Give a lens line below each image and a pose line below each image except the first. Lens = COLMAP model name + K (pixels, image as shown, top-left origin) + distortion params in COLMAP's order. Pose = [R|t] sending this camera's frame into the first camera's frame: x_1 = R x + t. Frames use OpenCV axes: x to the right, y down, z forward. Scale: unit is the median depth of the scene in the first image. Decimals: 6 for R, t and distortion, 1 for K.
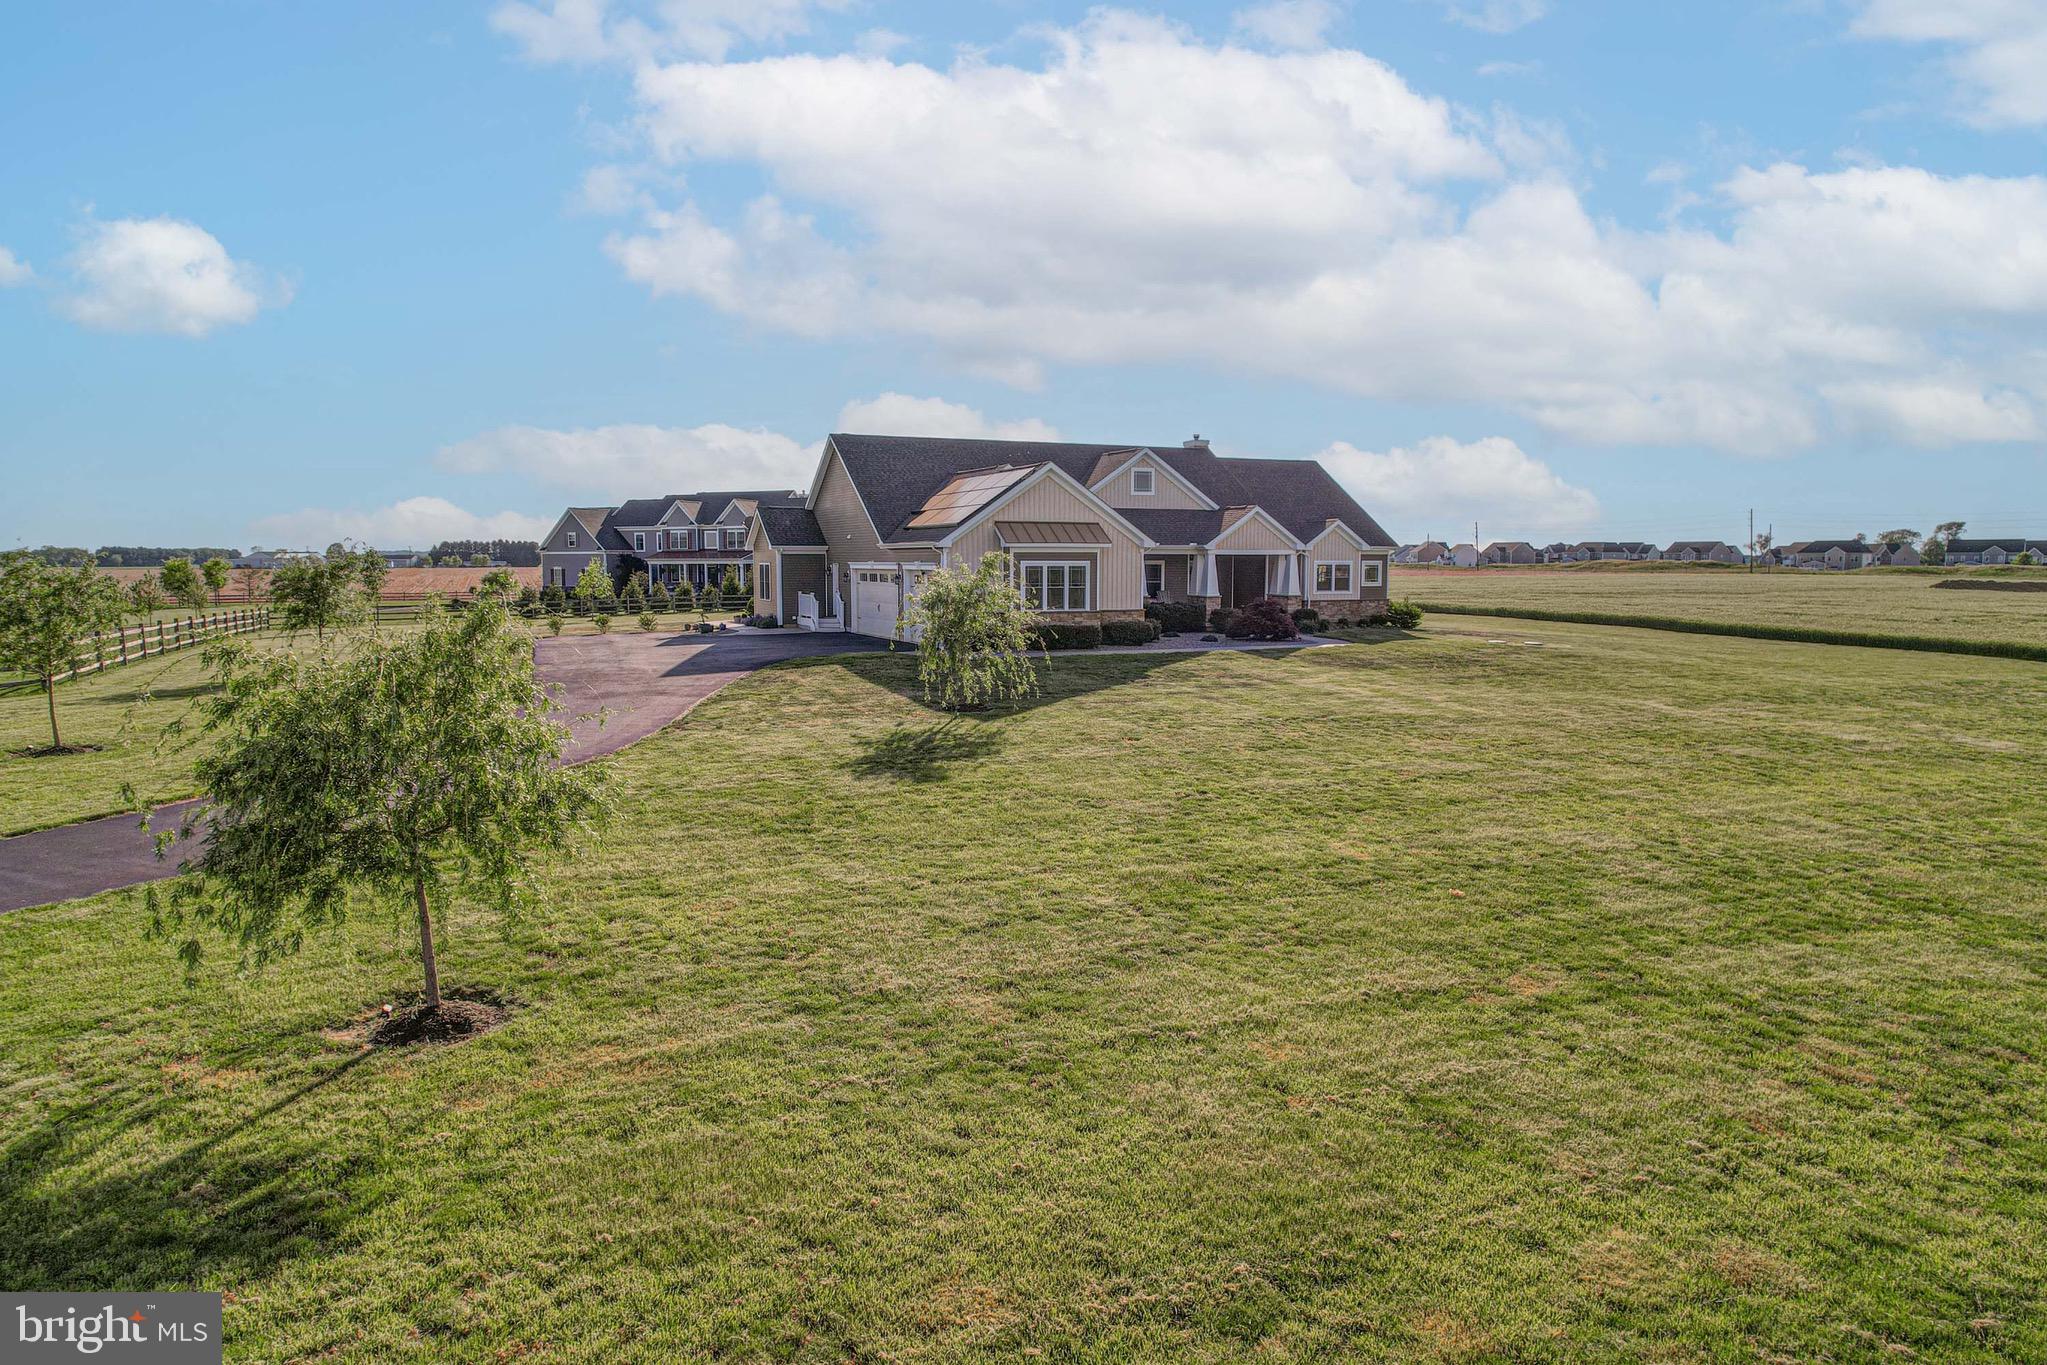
lens RADIAL K [[1311.1, 0, 1015.6], [0, 1311.1, 708.5], [0, 0, 1]] dist [-0.078345, 0.069270]
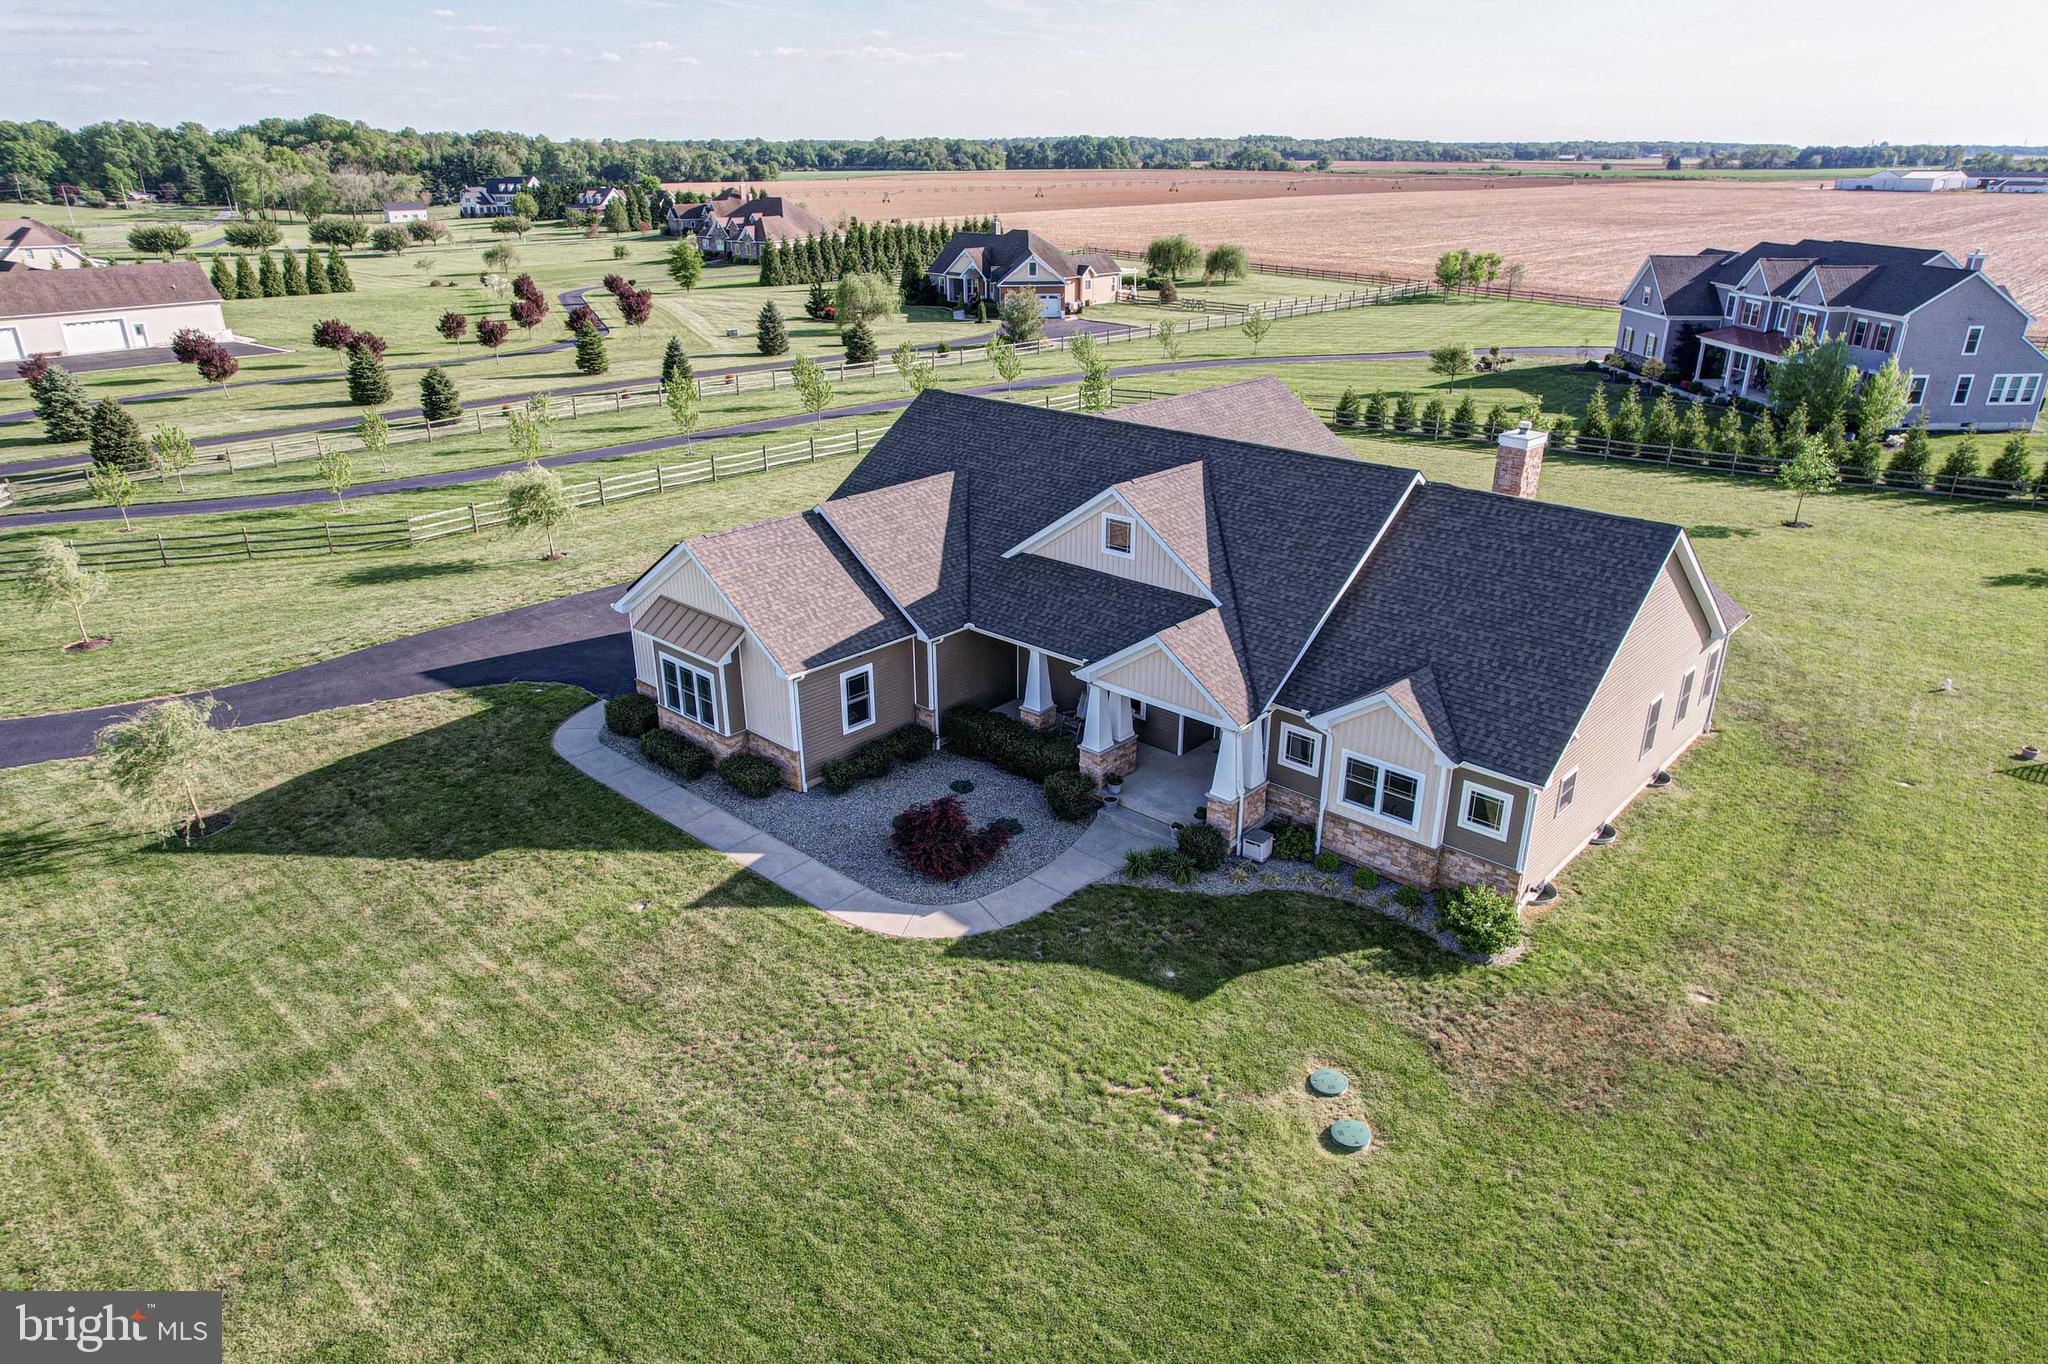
lens RADIAL K [[1311.8, 0, 1016.1], [0, 1311.8, 708.0], [0, 0, 1]] dist [-0.078345, 0.069270]
pose [[0.398253, 0.364297, -0.841833, 0.611277], [-0.101767, 0.929635, 0.354149, -0.299962], [0.911613, -0.055370, 0.407303, 0.656556]]
